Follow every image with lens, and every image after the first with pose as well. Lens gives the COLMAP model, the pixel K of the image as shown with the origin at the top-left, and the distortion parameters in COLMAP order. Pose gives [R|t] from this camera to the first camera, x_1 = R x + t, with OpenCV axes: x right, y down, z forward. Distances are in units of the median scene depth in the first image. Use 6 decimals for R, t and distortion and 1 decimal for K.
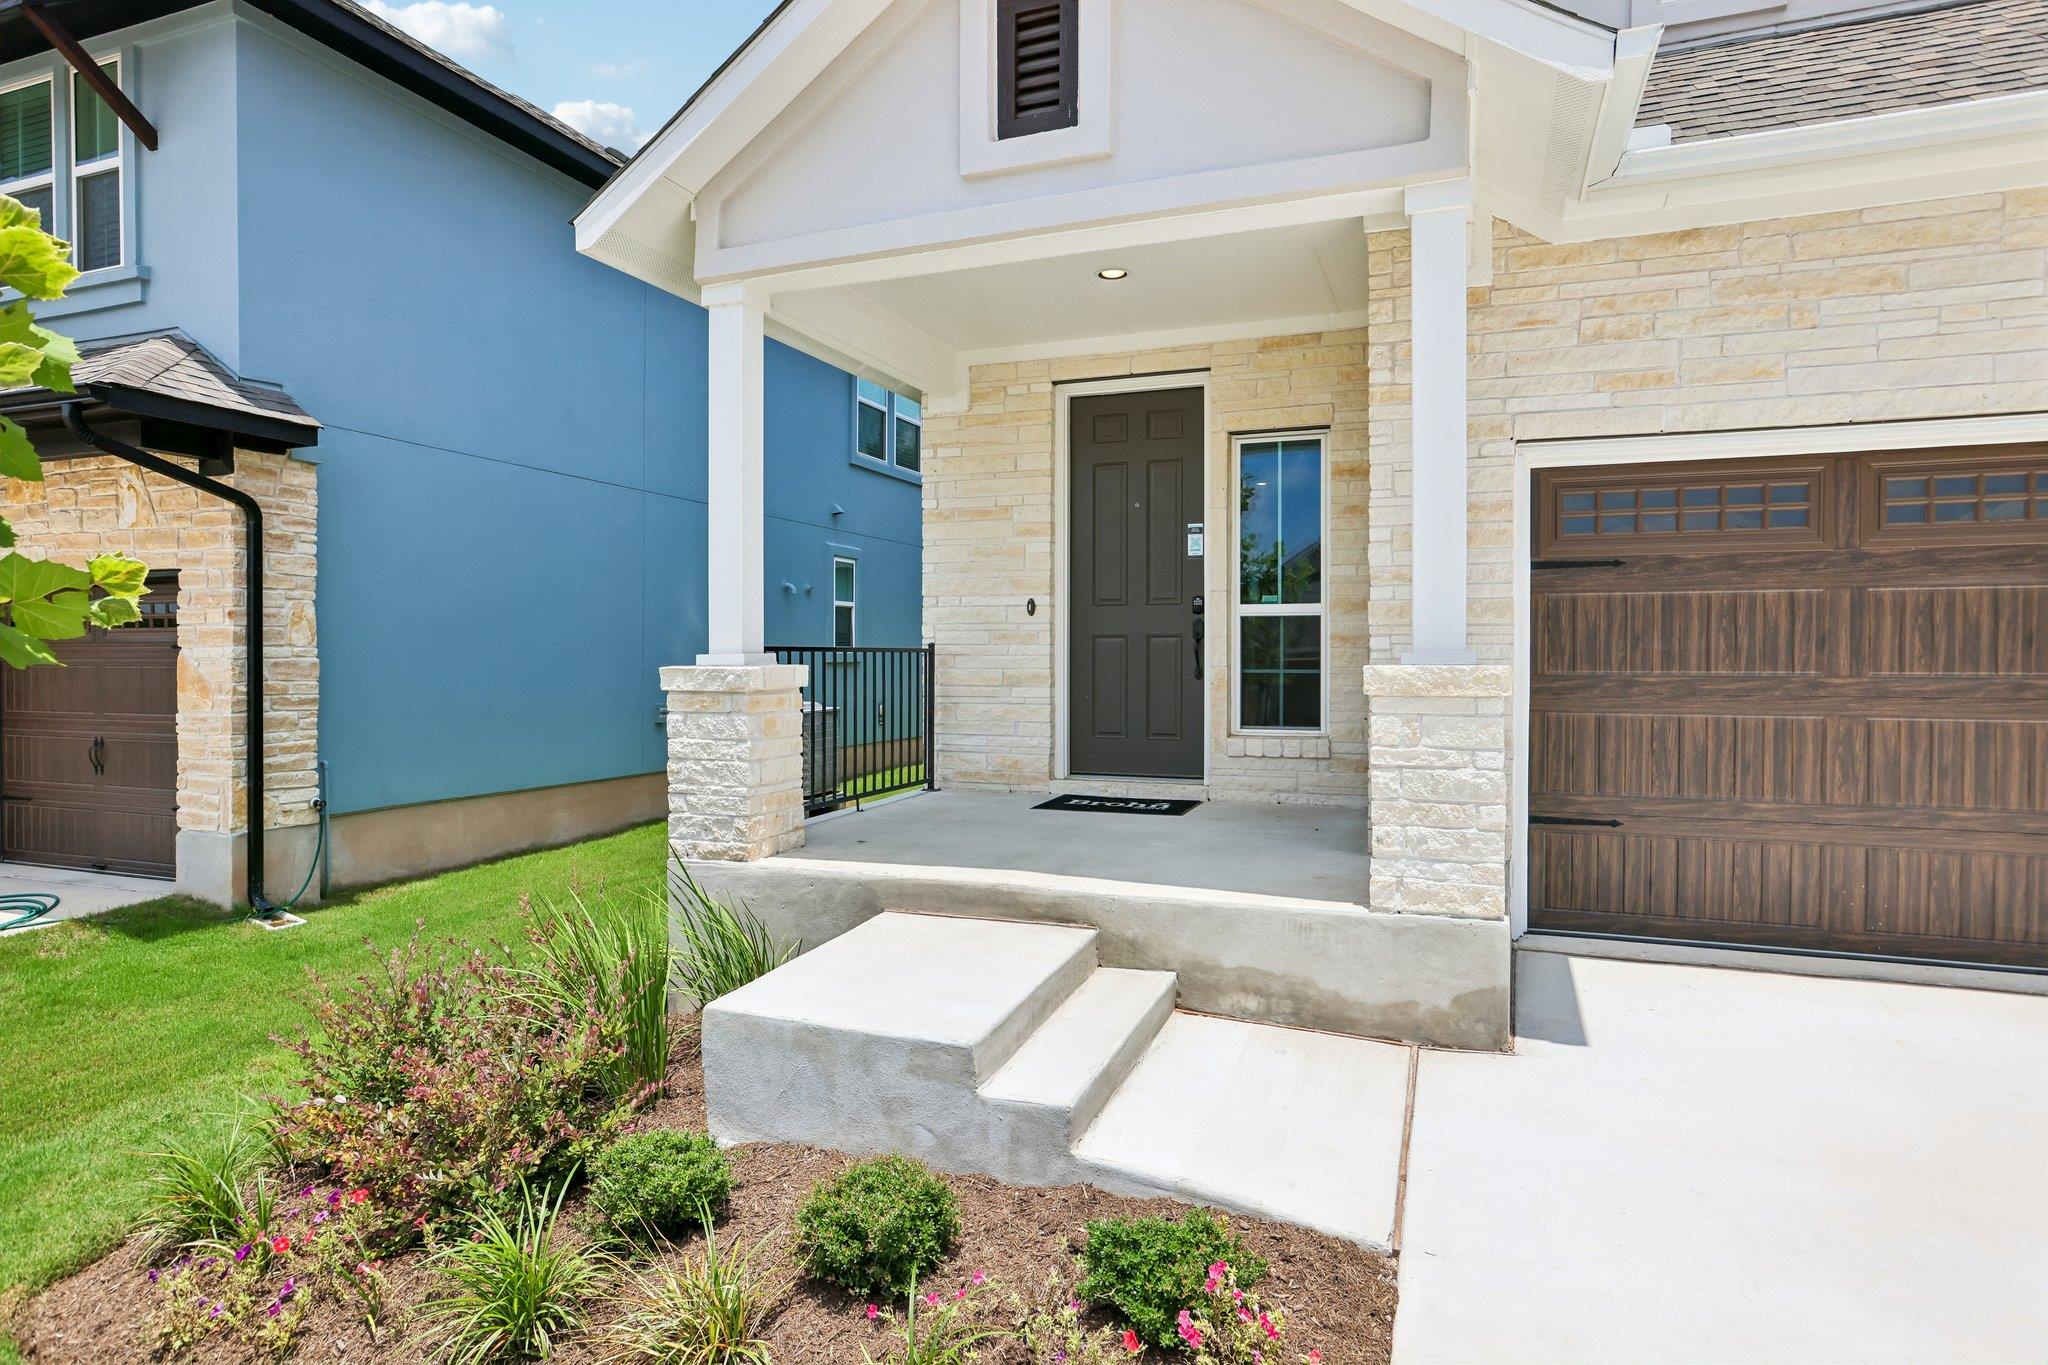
lens RADIAL K [[1151.6, 0, 1024.0], [0, 1151.6, 682.5], [0, 0, 1]] dist [-0.049492, 0.032447]
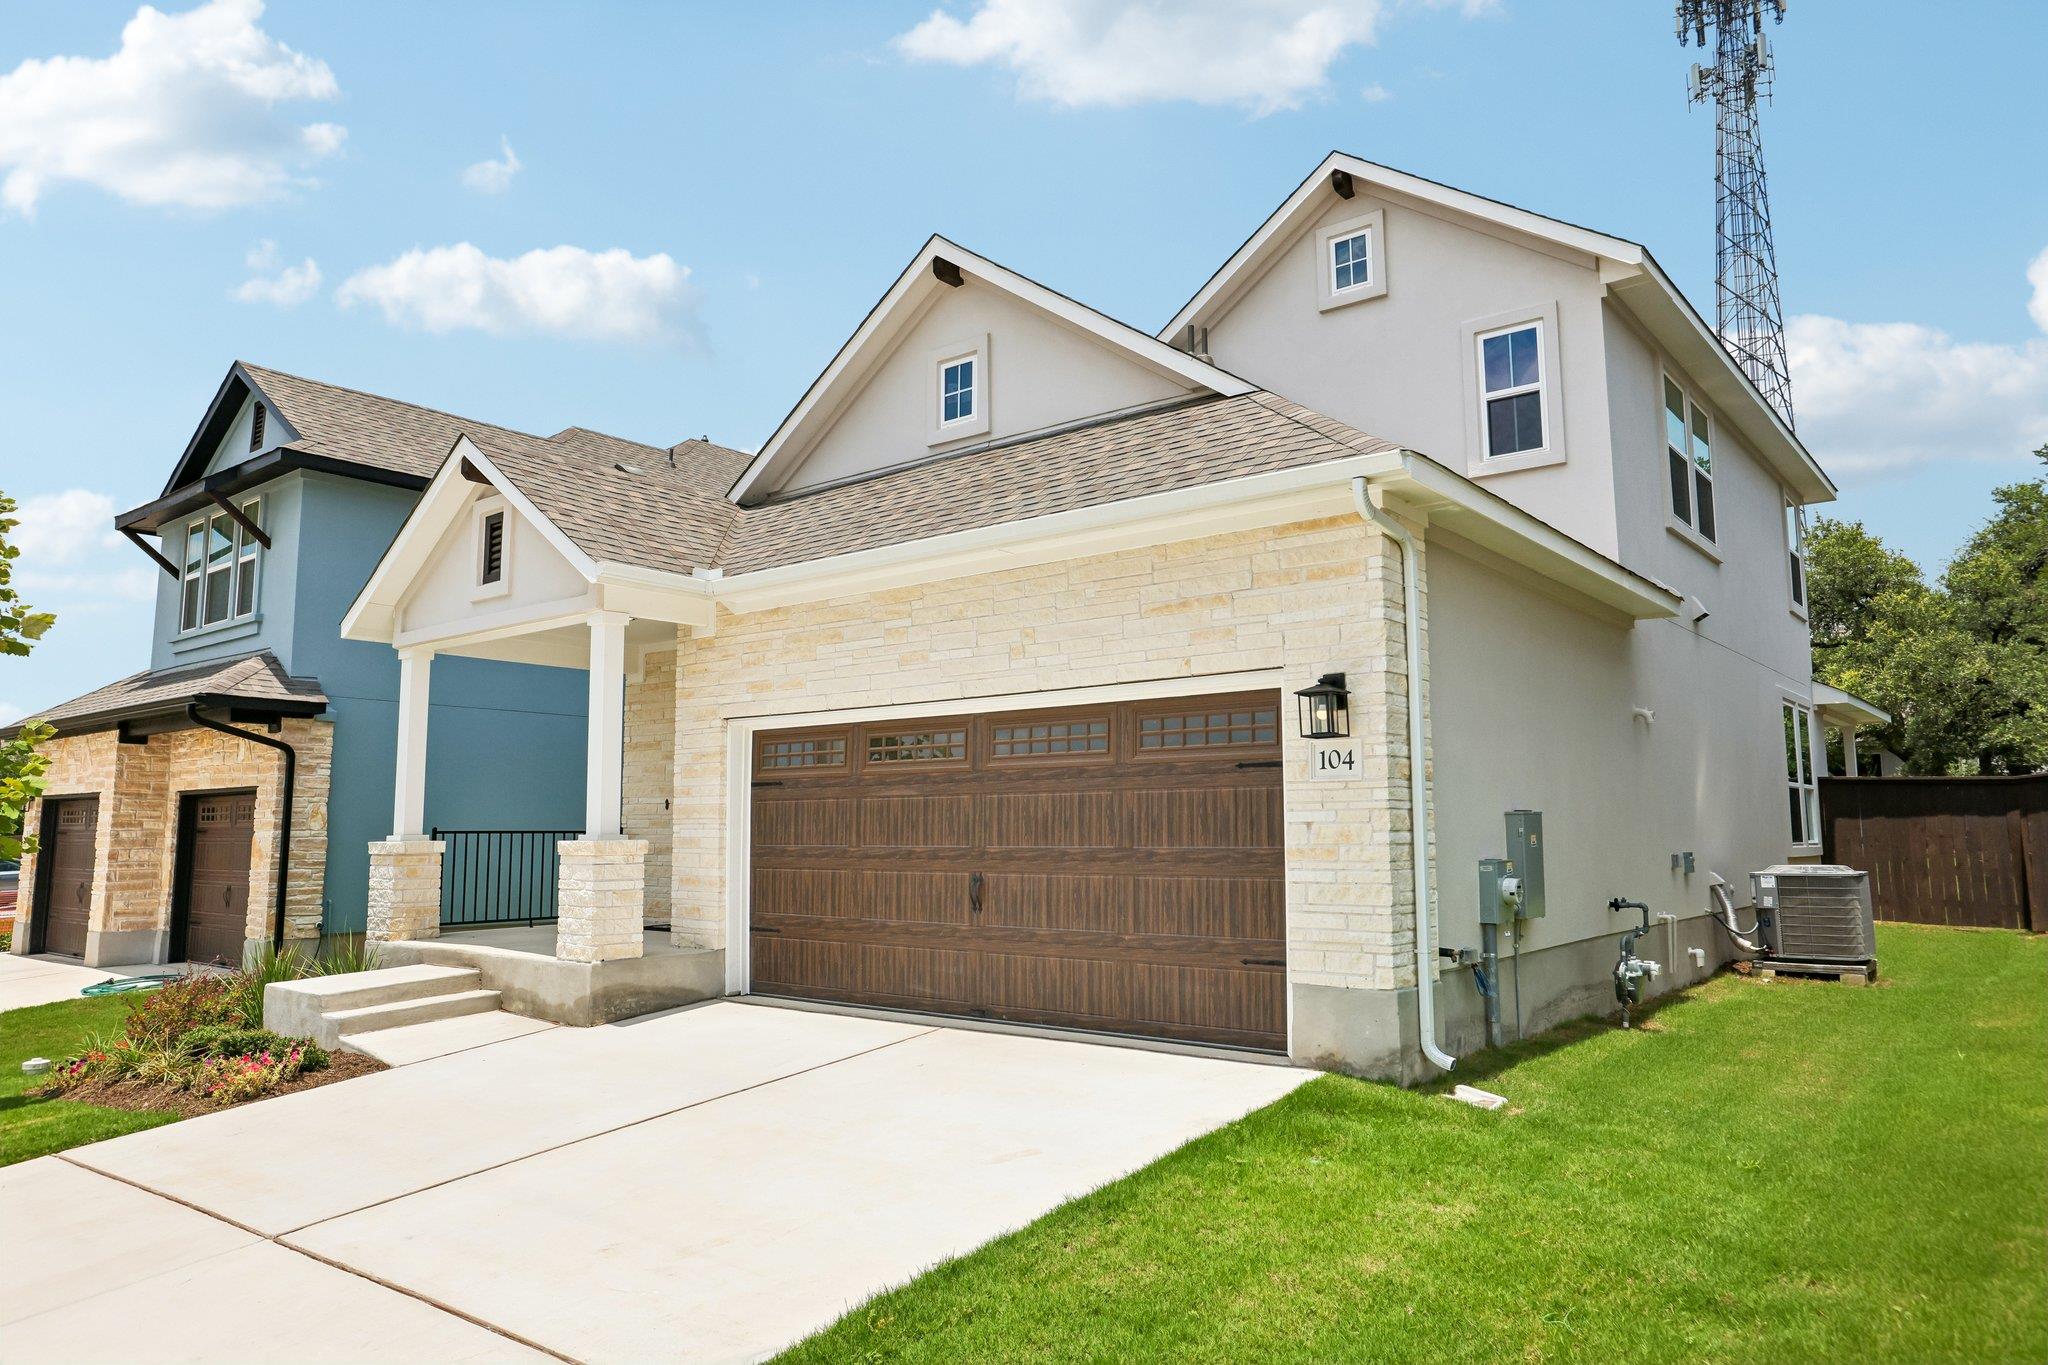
lens RADIAL K [[1335.2, 0, 1024.0], [0, 1335.2, 682.5], [0, 0, 1]] dist [-0.021117, 0.002093]
pose [[0.951304, -0.039526, -0.305710, 1.034515], [-0.001687, 0.991062, -0.133389, 0.012236], [0.308250, 0.127409, 0.942735, -0.597346]]
